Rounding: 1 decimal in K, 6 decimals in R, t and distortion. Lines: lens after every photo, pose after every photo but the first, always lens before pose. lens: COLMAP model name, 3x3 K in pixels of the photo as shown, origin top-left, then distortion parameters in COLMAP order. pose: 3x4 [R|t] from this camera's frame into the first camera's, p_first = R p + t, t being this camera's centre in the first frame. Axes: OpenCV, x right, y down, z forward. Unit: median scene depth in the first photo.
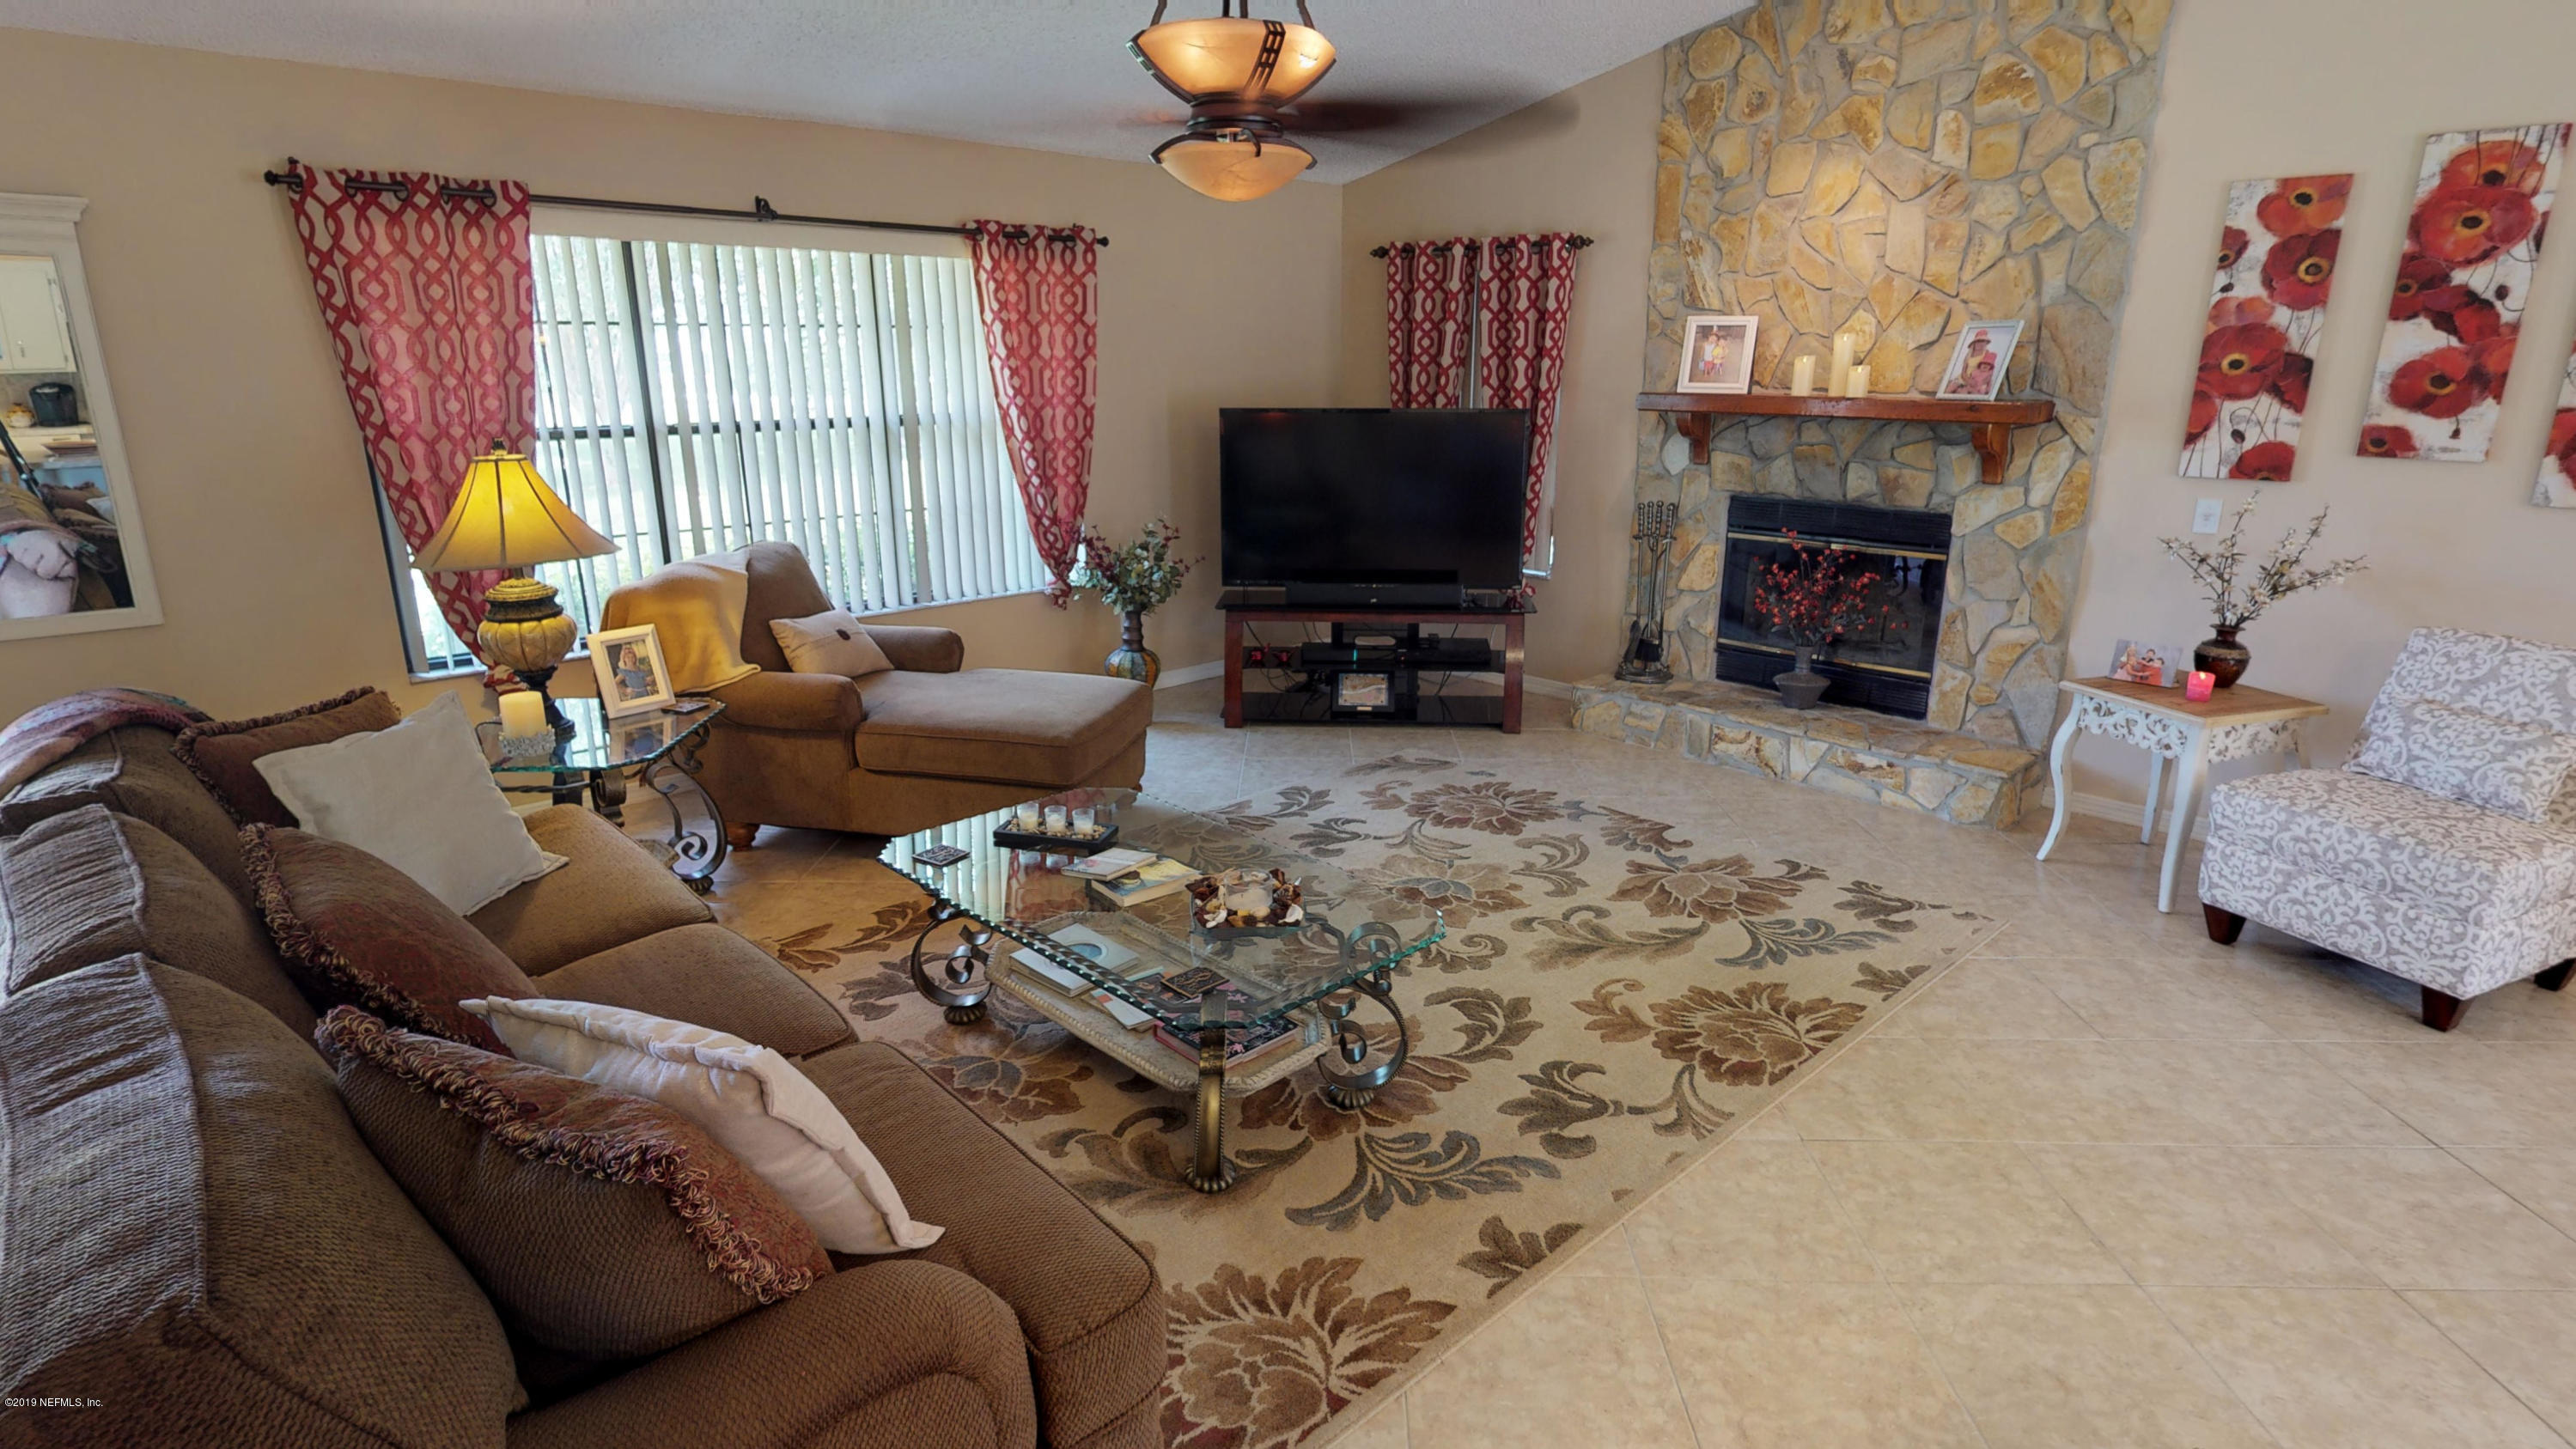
lens RADIAL K [[1320.9, 0, 1288.0], [0, 1320.9, 724.5], [0, 0, 1]] dist [-0.001385, -0.000116]
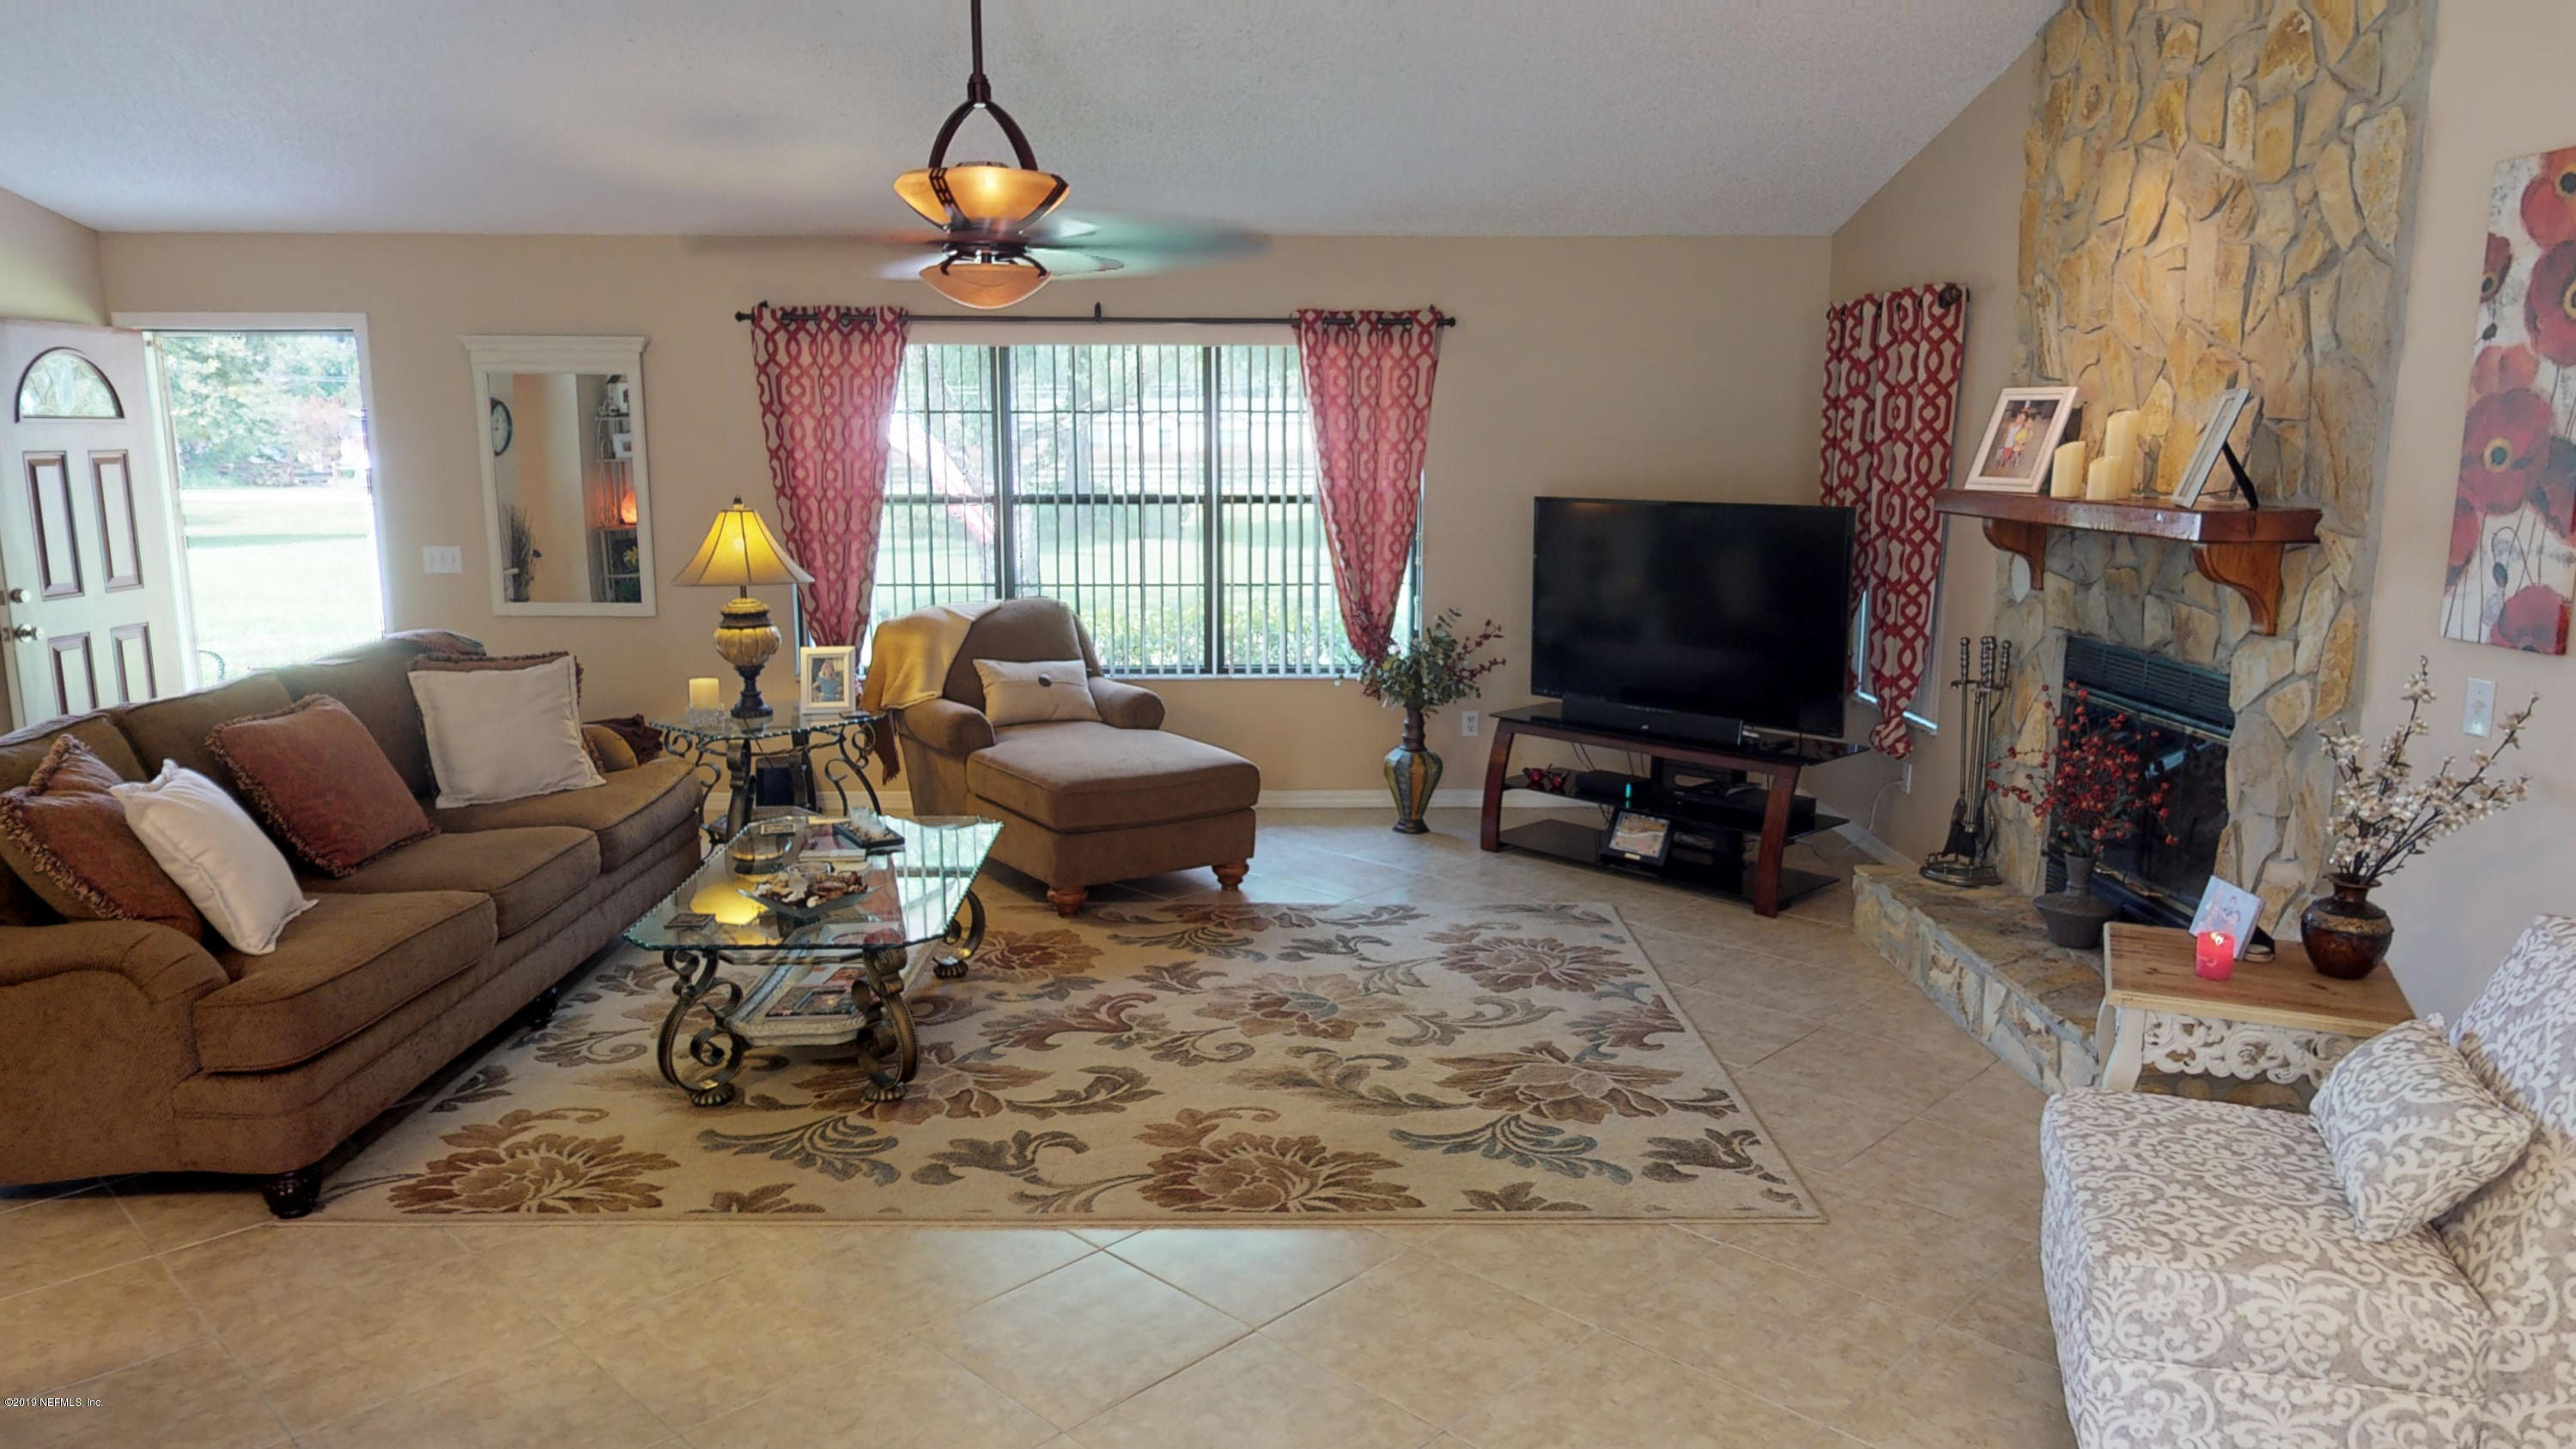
lens RADIAL K [[1676.2, 0, 1288.0], [0, 1676.2, 724.5], [0, 0, 1]] dist [-0.004509, 0.000374]
pose [[0.730757, 0.116249, -0.672667, 0.783705], [-0.185885, 0.982043, -0.032223, -0.025265], [0.656842, 0.148586, 0.739243, 0.091779]]
